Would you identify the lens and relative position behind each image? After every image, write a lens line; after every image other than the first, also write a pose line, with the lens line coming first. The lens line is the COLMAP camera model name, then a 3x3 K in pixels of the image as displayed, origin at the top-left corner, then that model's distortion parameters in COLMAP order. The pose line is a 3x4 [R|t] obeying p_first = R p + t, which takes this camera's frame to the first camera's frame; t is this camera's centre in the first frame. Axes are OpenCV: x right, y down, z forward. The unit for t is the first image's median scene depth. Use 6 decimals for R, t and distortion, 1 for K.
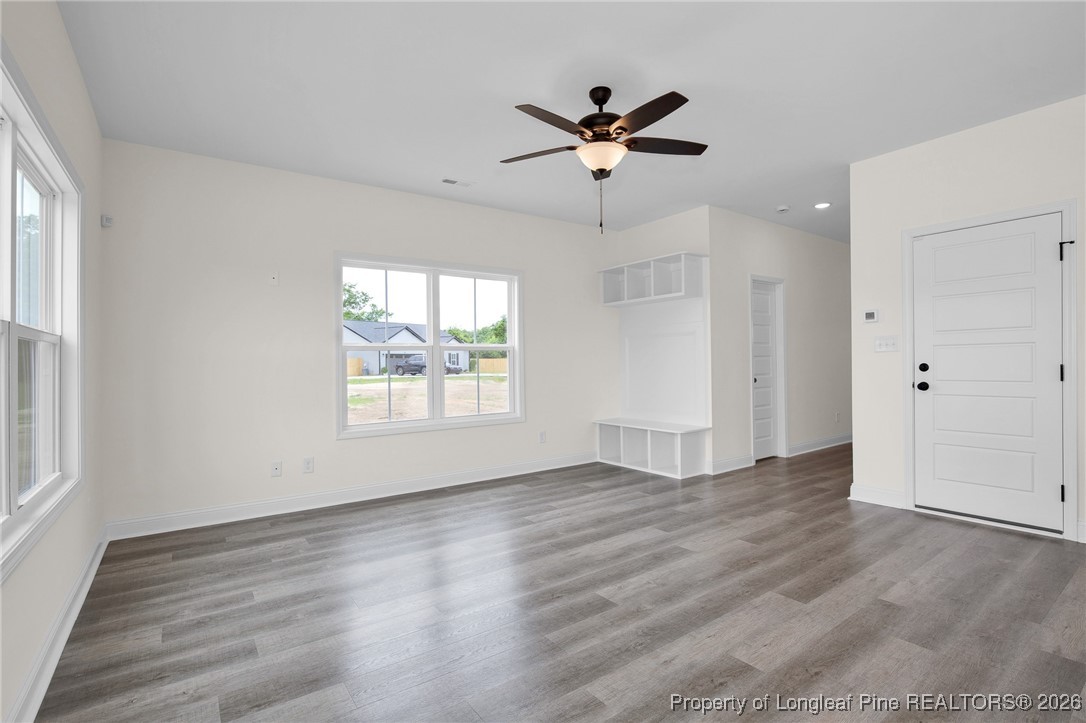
lens RADIAL K [[507.3, 0, 543.4], [0, 507.3, 353.9], [0, 0, 1]] dist [-0.038964, 0.008375]
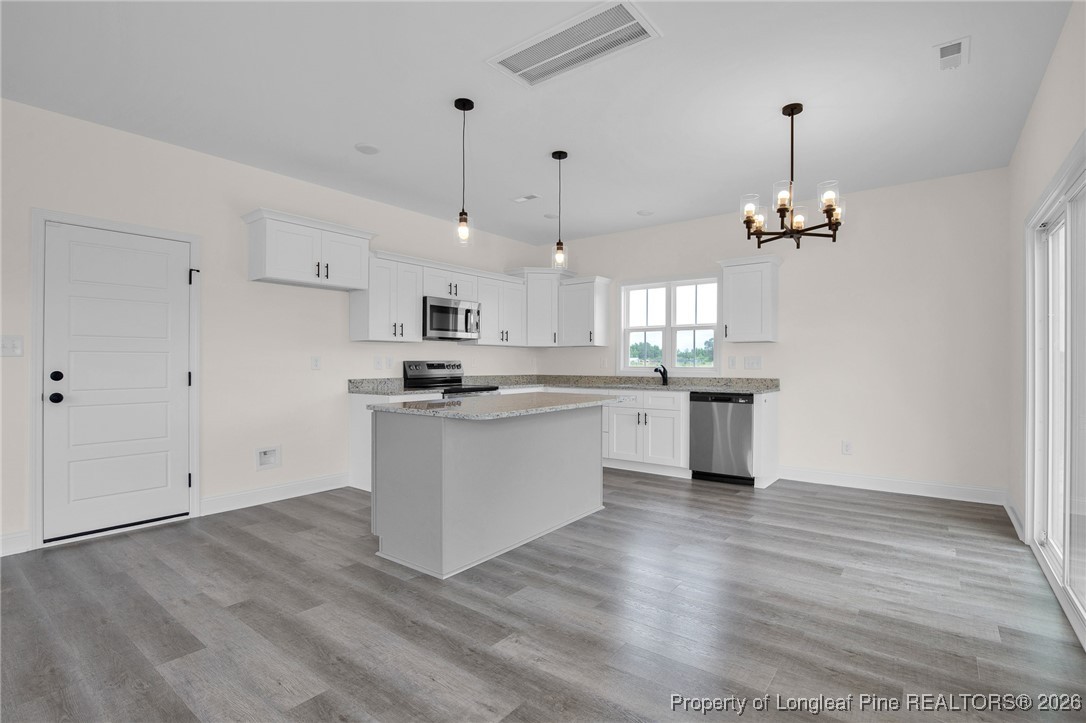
lens RADIAL K [[514.3, 0, 545.6], [0, 514.3, 363.5], [0, 0, 1]] dist [-0.041902, 0.009671]
pose [[-0.286876, 0.017168, 0.957814, -0.297635], [-0.011328, 0.999709, -0.021312, 0.014242], [-0.957901, -0.016964, -0.286598, 0.431158]]
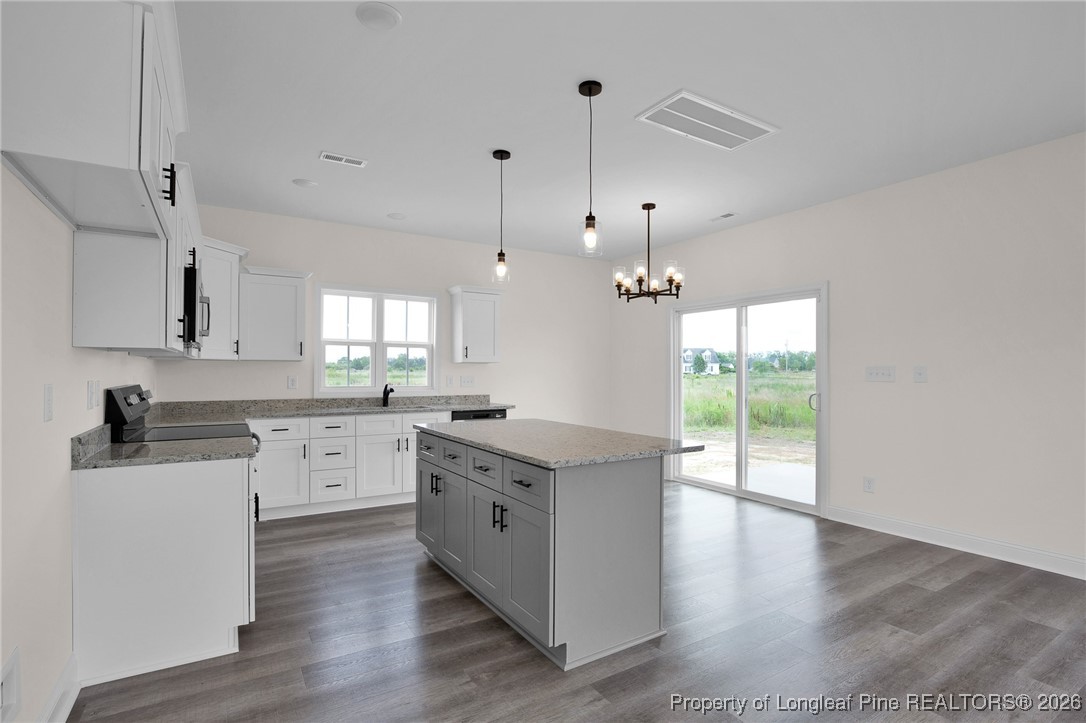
lens RADIAL K [[518.8, 0, 541.9], [0, 518.8, 367.9], [0, 0, 1]] dist [-0.029958, 0.001768]
pose [[-0.997555, 0.015945, 0.068043, 0.545854], [0.014297, 0.999594, -0.024639, -0.021746], [-0.068408, -0.023606, -0.997378, 1.033799]]
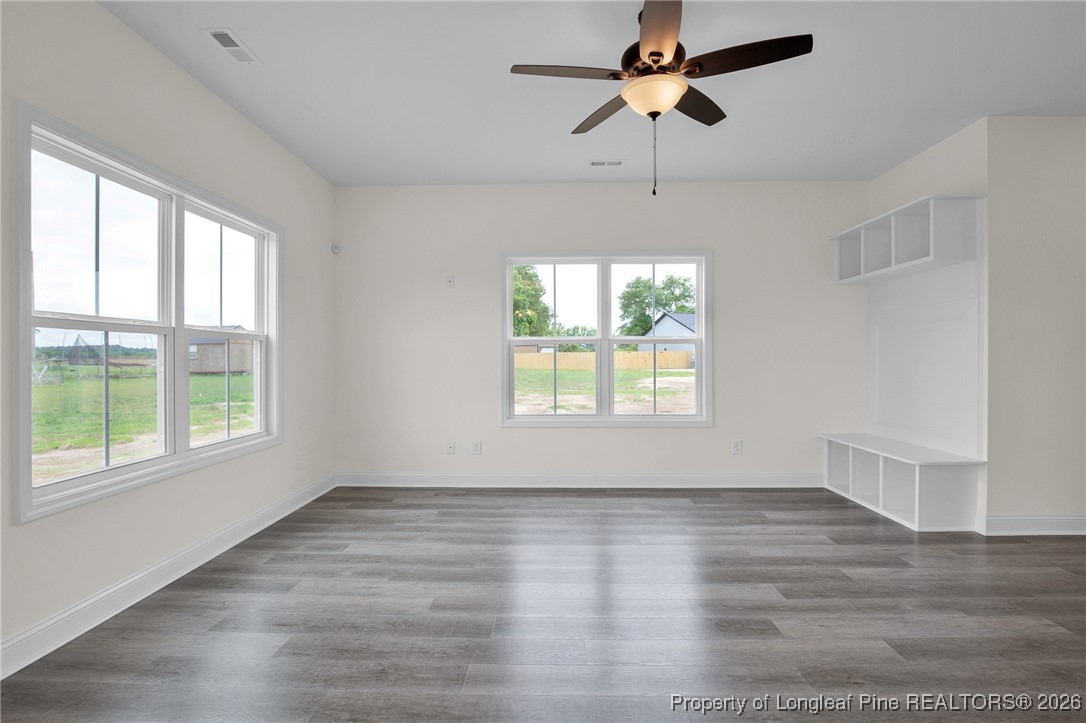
lens RADIAL K [[514.3, 0, 545.6], [0, 514.3, 363.5], [0, 0, 1]] dist [-0.041902, 0.009671]
pose [[0.799250, 0.019938, -0.600669, 0.360733], [-0.000519, 0.999472, 0.032485, -0.001829], [0.600999, -0.025652, 0.798838, 0.208918]]
